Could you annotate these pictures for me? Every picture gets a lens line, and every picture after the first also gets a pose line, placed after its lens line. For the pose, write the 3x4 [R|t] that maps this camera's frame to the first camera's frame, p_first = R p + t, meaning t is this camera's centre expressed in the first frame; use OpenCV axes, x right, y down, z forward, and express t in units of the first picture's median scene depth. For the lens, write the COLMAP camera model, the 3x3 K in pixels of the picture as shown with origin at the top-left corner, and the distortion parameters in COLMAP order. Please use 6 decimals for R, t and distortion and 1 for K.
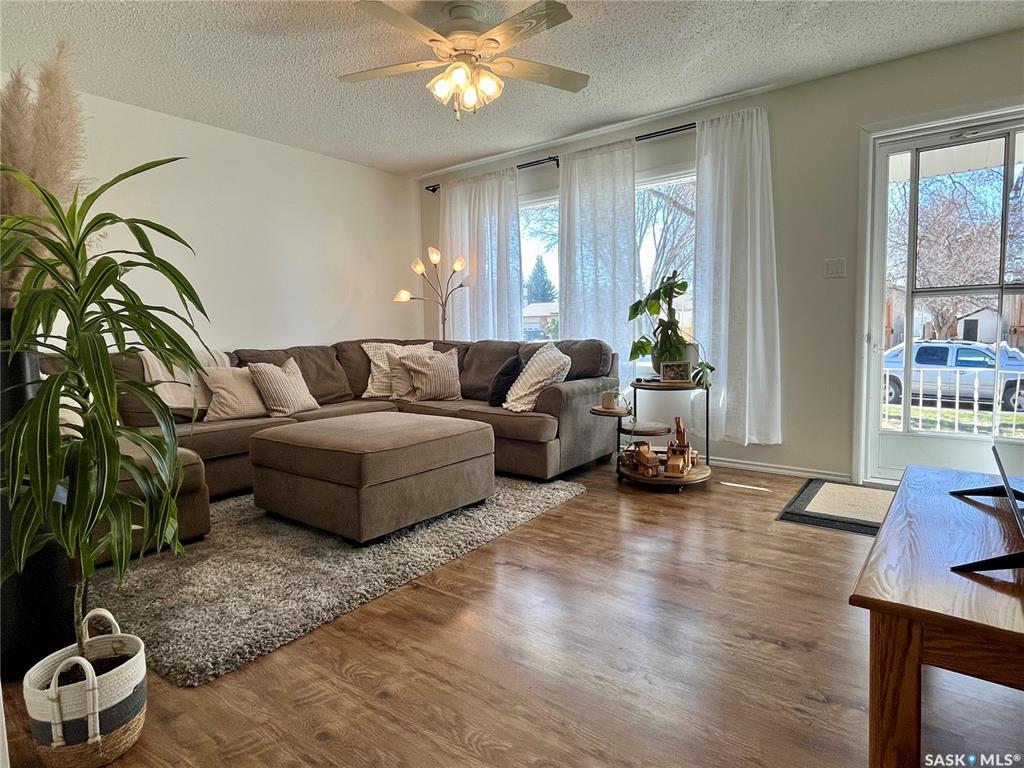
lens RADIAL K [[570.0, 0, 512.5], [0, 570.0, 377.7], [0, 0, 1]] dist [-0.006955, -0.000879]
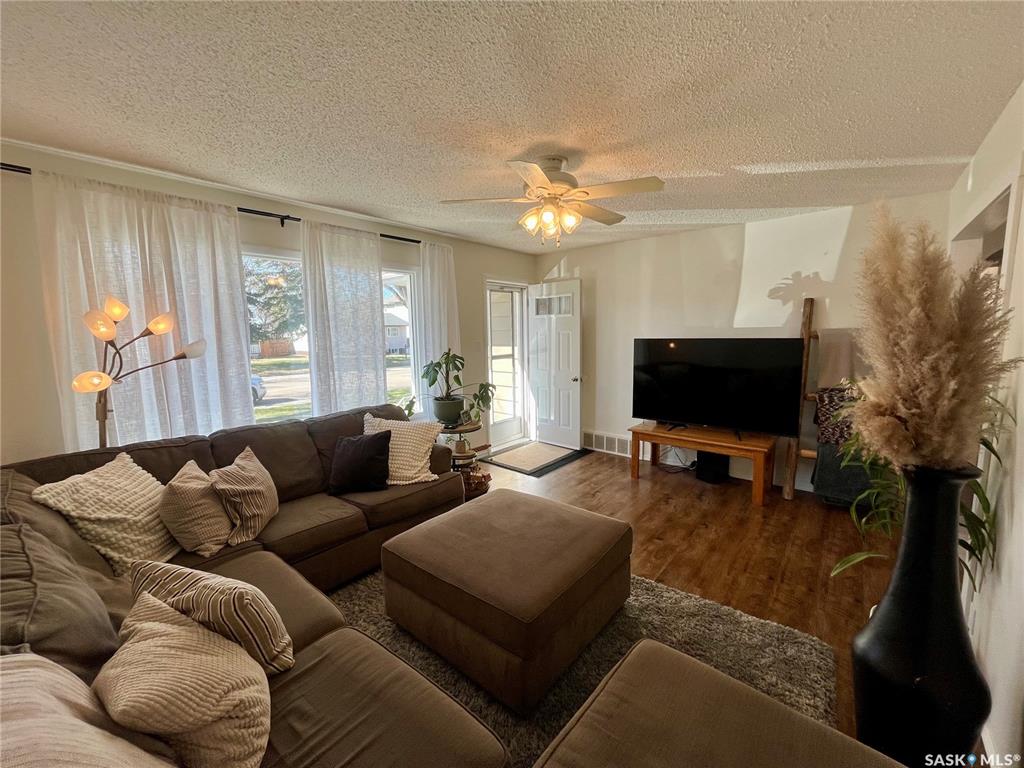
lens RADIAL K [[412.2, 0, 511.5], [0, 412.2, 383.8], [0, 0, 1]] dist [-0.007878, -0.000303]
pose [[0.041987, -0.108900, 0.993166, -0.667503], [0.100836, 0.989428, 0.104228, -0.169022], [-0.994017, 0.095770, 0.052524, 0.702274]]
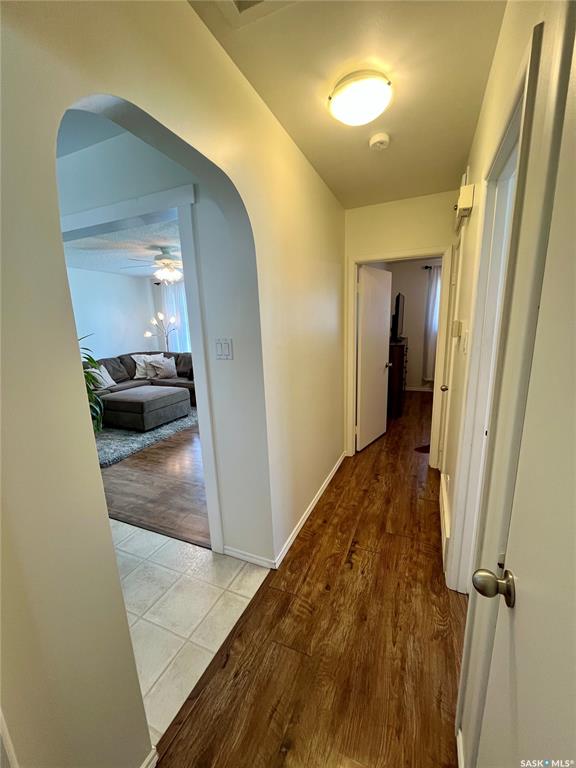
lens RADIAL K [[309.2, 0, 294.0], [0, 309.2, 388.0], [0, 0, 1]] dist [-0.007878, -0.000303]
pose [[0.966144, -0.063821, 0.249985, 0.070453], [0.032793, 0.991440, 0.126377, -0.078594], [-0.255911, -0.113900, 0.959967, -0.491791]]
